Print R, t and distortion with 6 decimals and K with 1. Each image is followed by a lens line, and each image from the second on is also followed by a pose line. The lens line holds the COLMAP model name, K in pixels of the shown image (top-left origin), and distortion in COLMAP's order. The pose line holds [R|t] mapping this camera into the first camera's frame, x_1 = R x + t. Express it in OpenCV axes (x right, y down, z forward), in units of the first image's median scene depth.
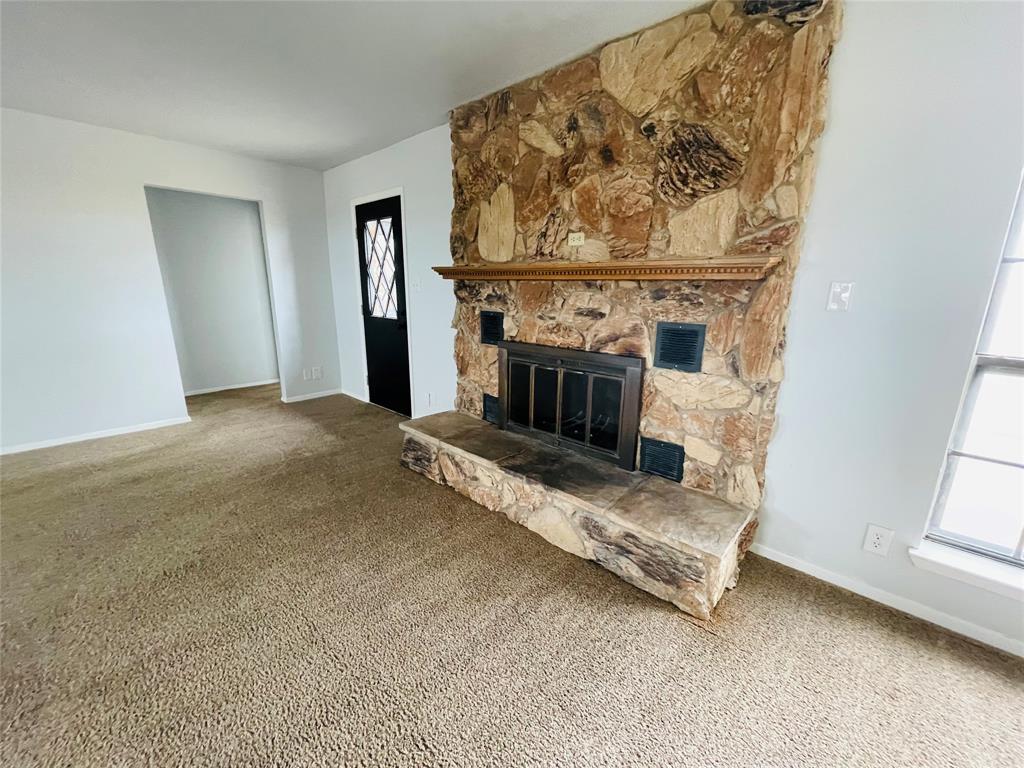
lens RADIAL K [[416.1, 0, 512.2], [0, 416.1, 386.1], [0, 0, 1]] dist [0.000069, 0.001519]
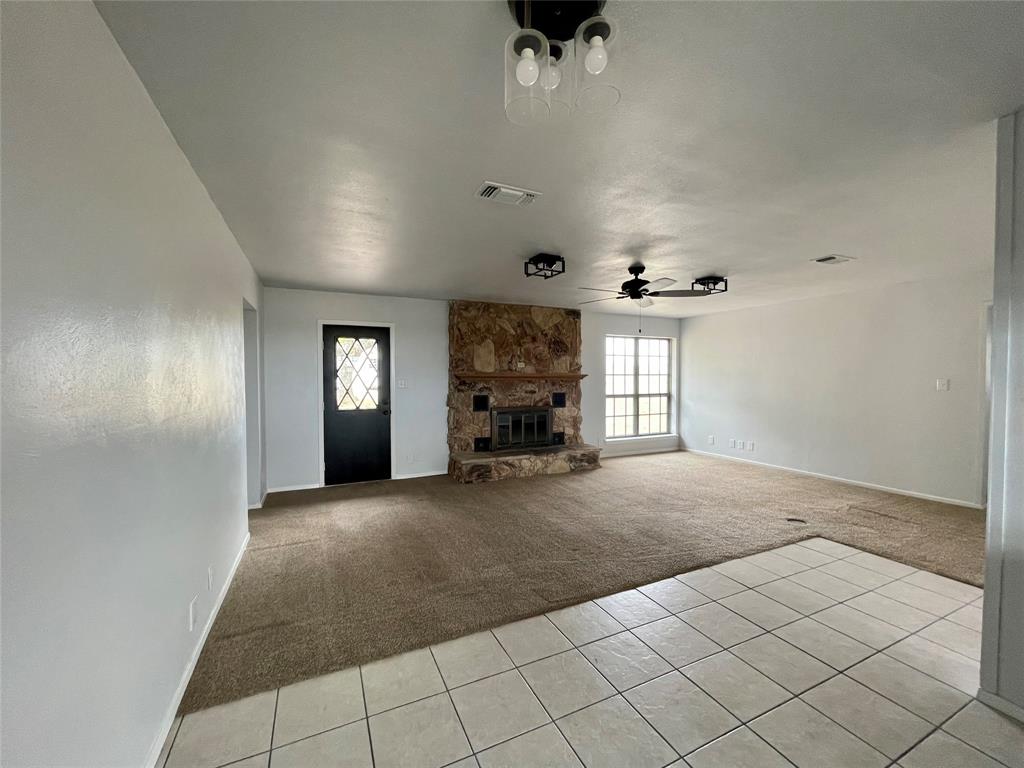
lens RADIAL K [[416.1, 0, 511.1], [0, 416.1, 384.7], [0, 0, 1]] dist [0.000069, 0.001519]
pose [[0.371463, -0.035511, 0.927768, -2.296534], [0.225074, 0.972906, -0.052878, -0.106467], [-0.900753, 0.228459, 0.369391, 0.116645]]
